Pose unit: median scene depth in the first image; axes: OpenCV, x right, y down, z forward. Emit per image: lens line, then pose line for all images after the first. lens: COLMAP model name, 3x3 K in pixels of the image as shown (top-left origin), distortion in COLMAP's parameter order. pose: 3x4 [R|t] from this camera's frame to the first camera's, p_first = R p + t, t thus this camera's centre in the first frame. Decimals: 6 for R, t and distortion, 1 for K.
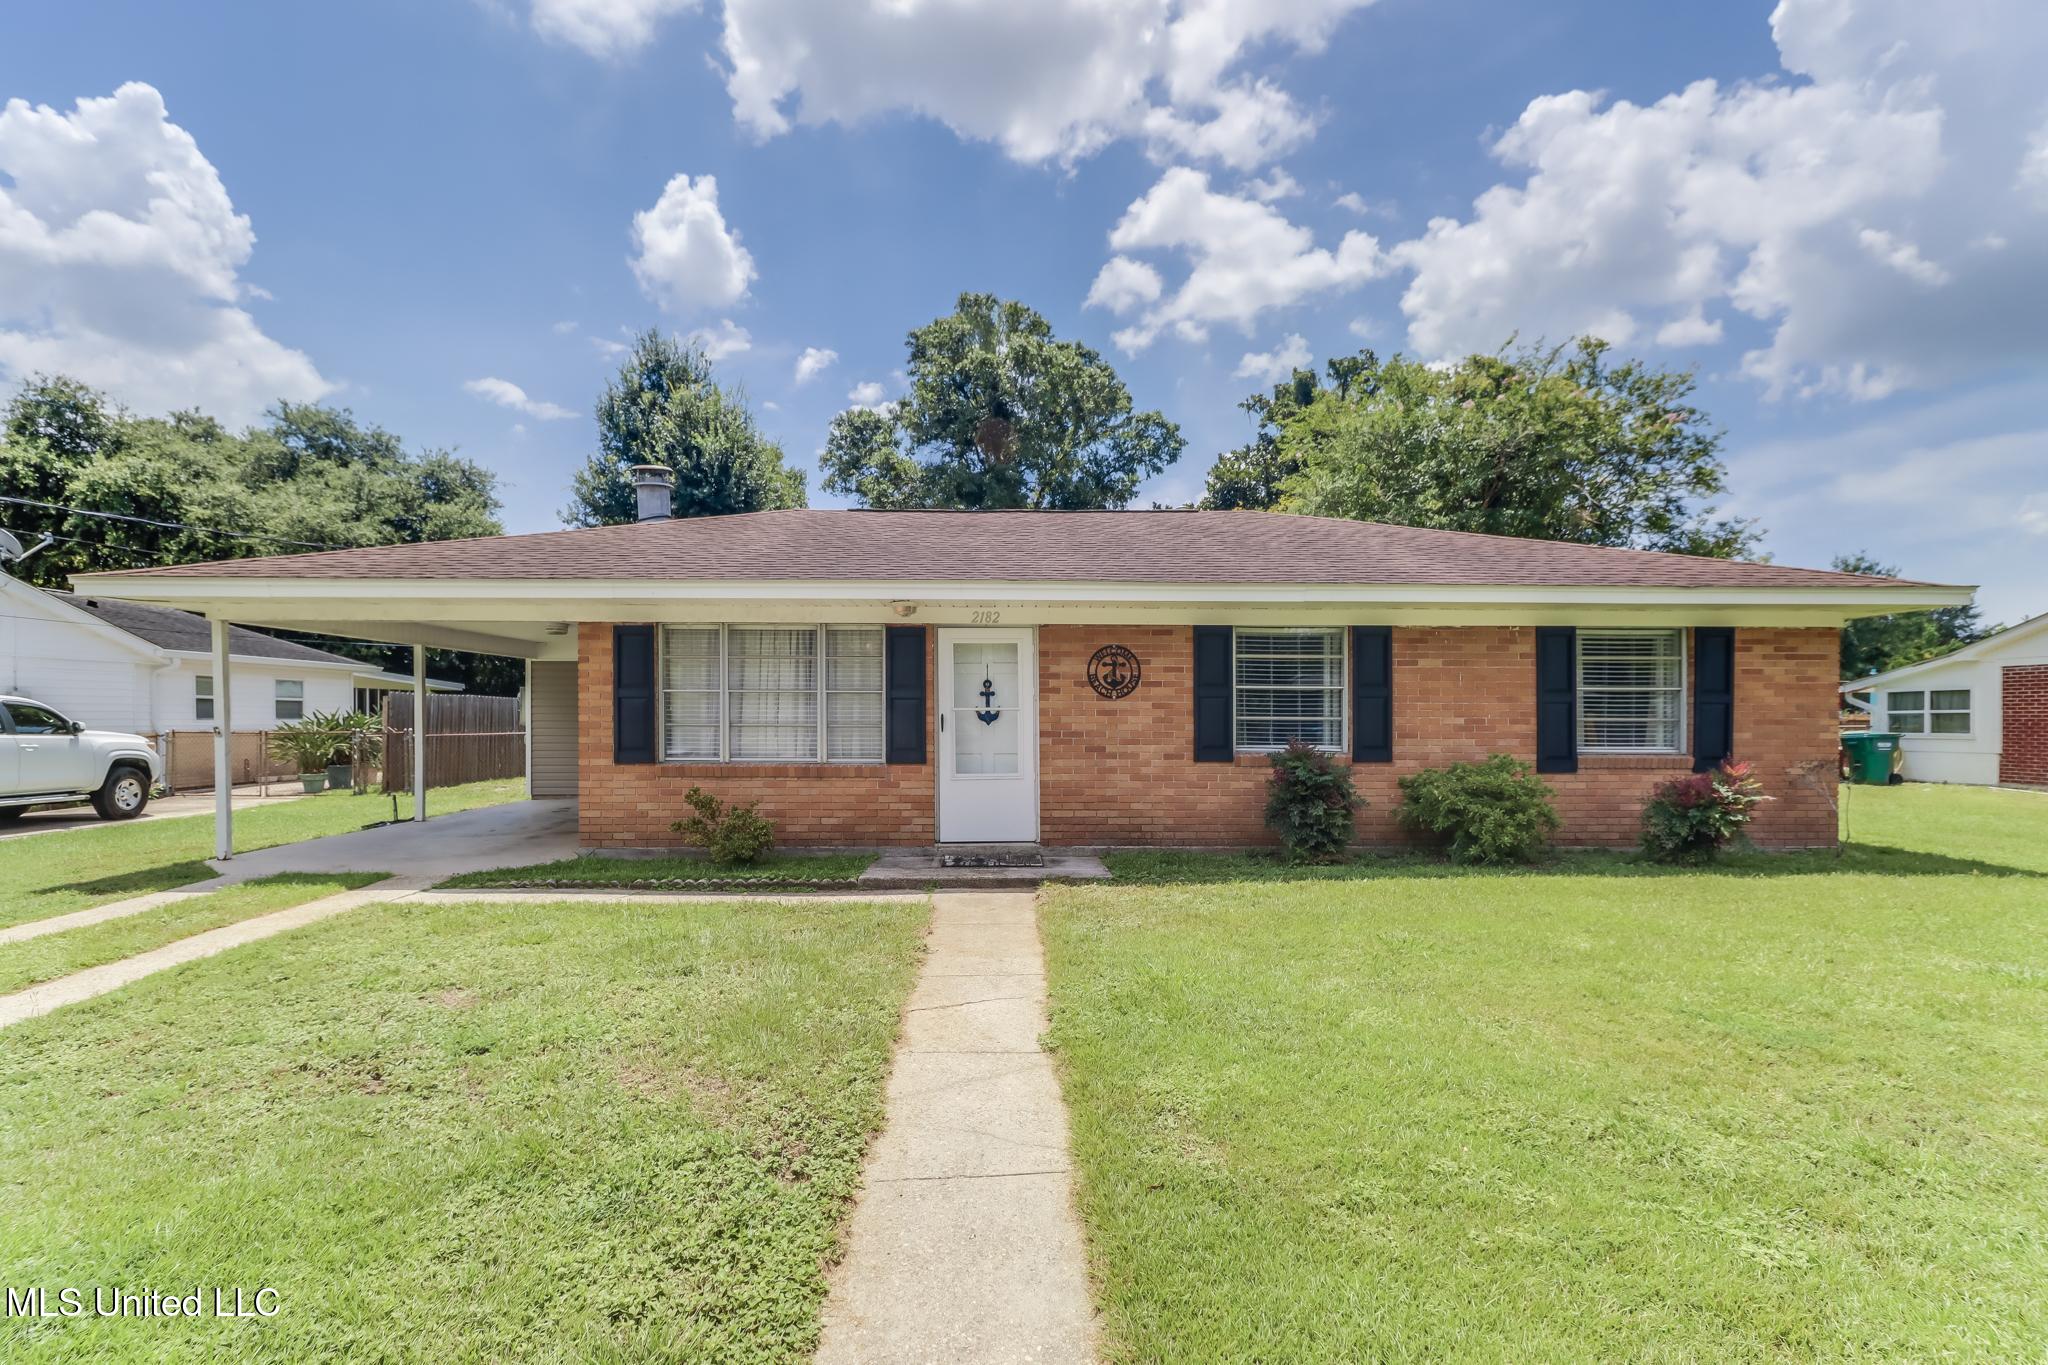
lens RADIAL K [[901.3, 0, 1026.3], [0, 901.3, 721.8], [0, 0, 1]] dist [0.003988, 0.000116]
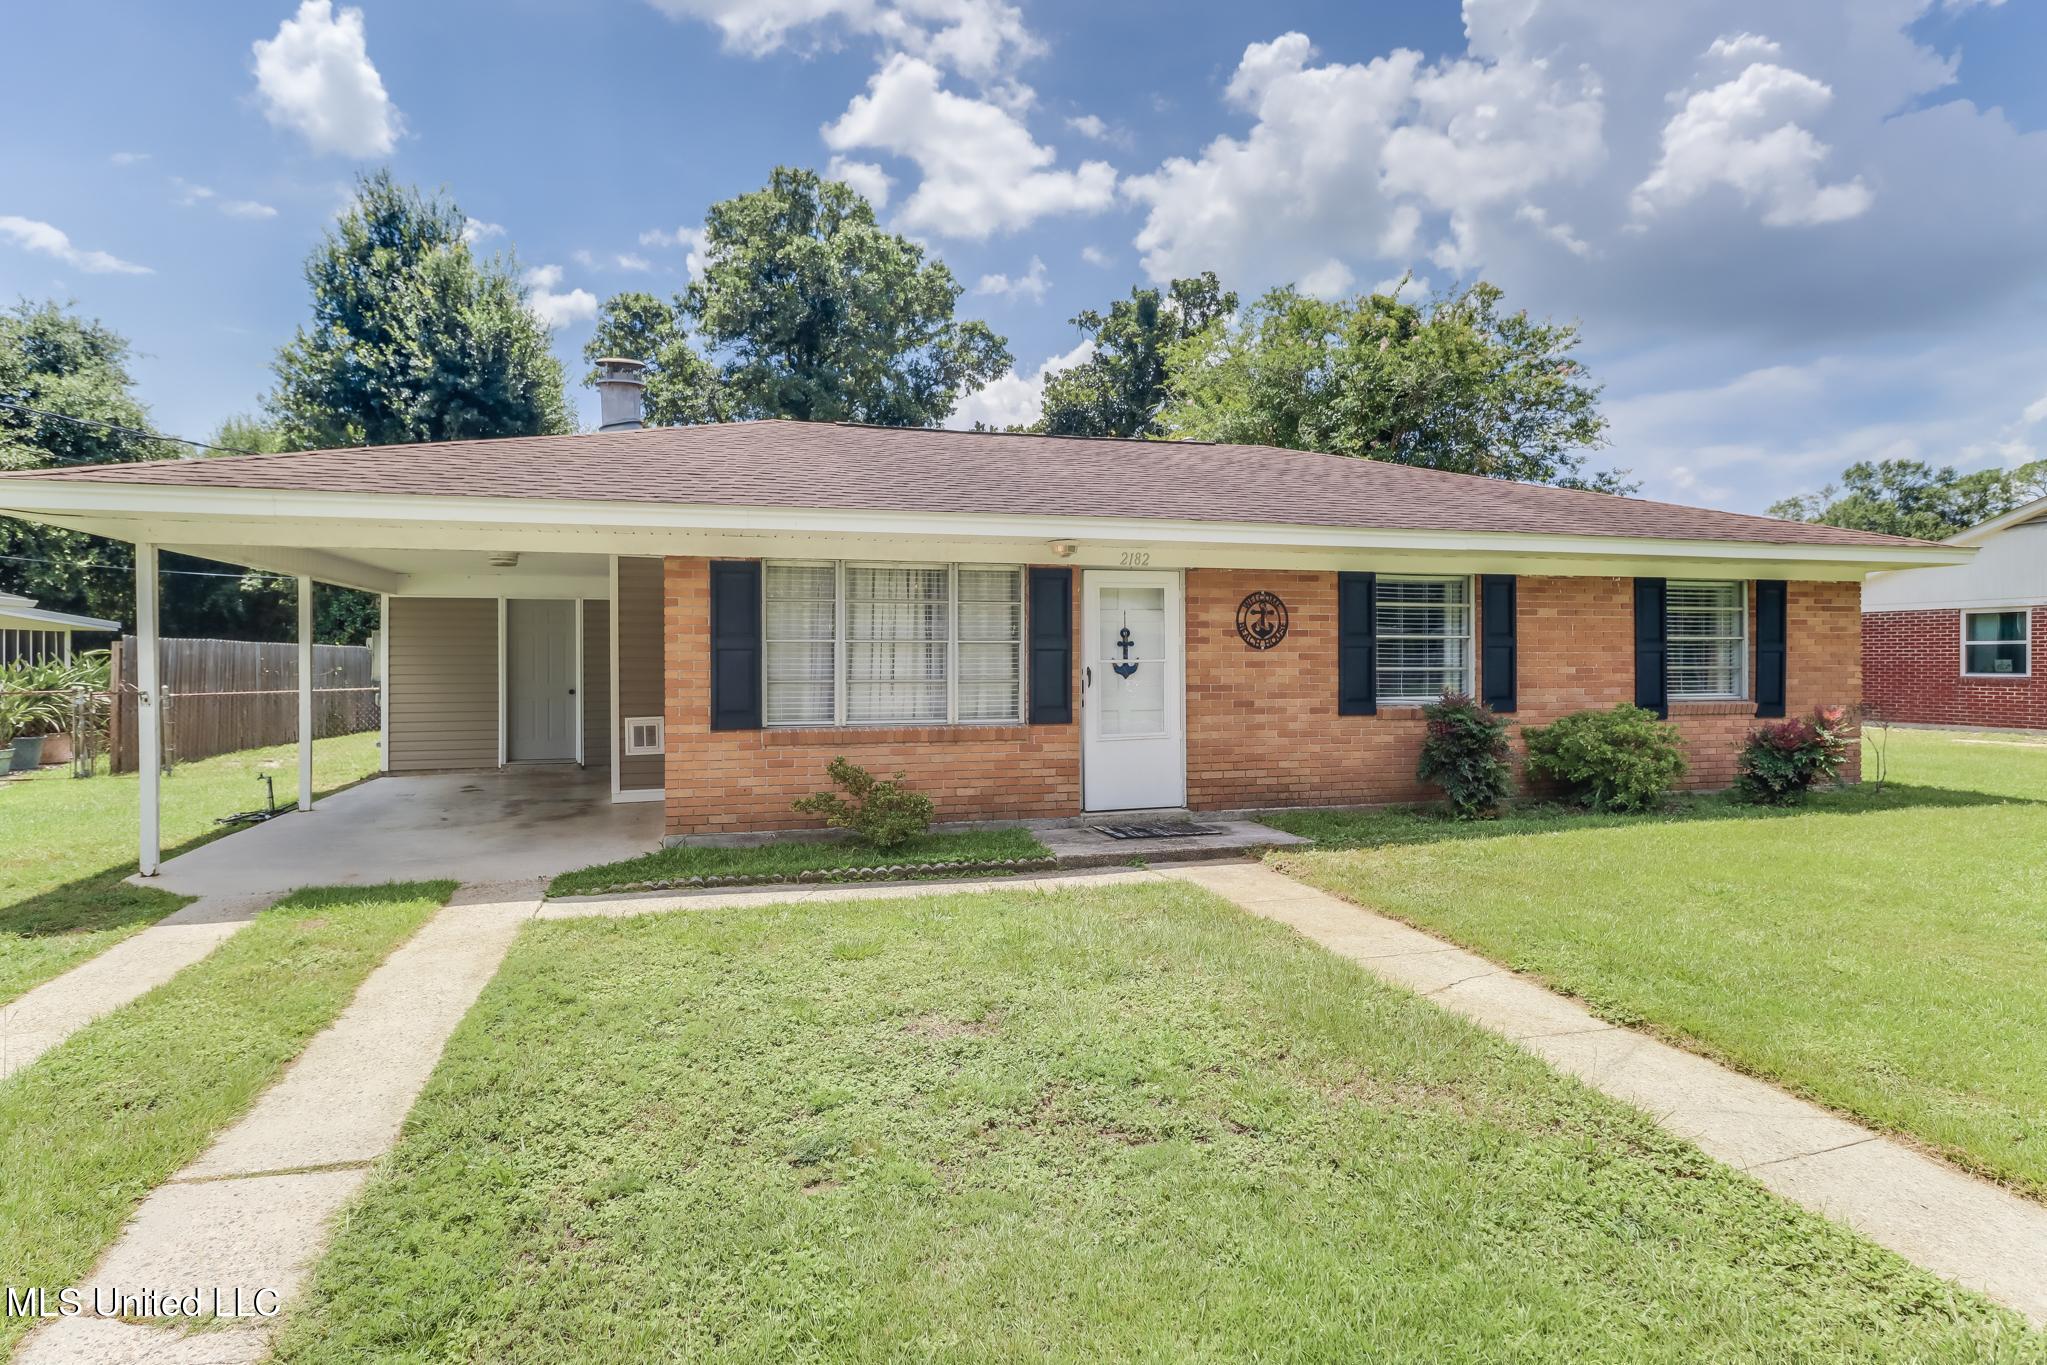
lens RADIAL K [[1017.4, 0, 1013.6], [0, 1017.4, 665.4], [0, 0, 1]] dist [0.013375, -0.007565]
pose [[0.972151, -0.006180, 0.234274, -0.395313], [0.006124, 0.999981, 0.000966, -0.011489], [-0.234276, 0.000495, 0.972170, 0.041896]]
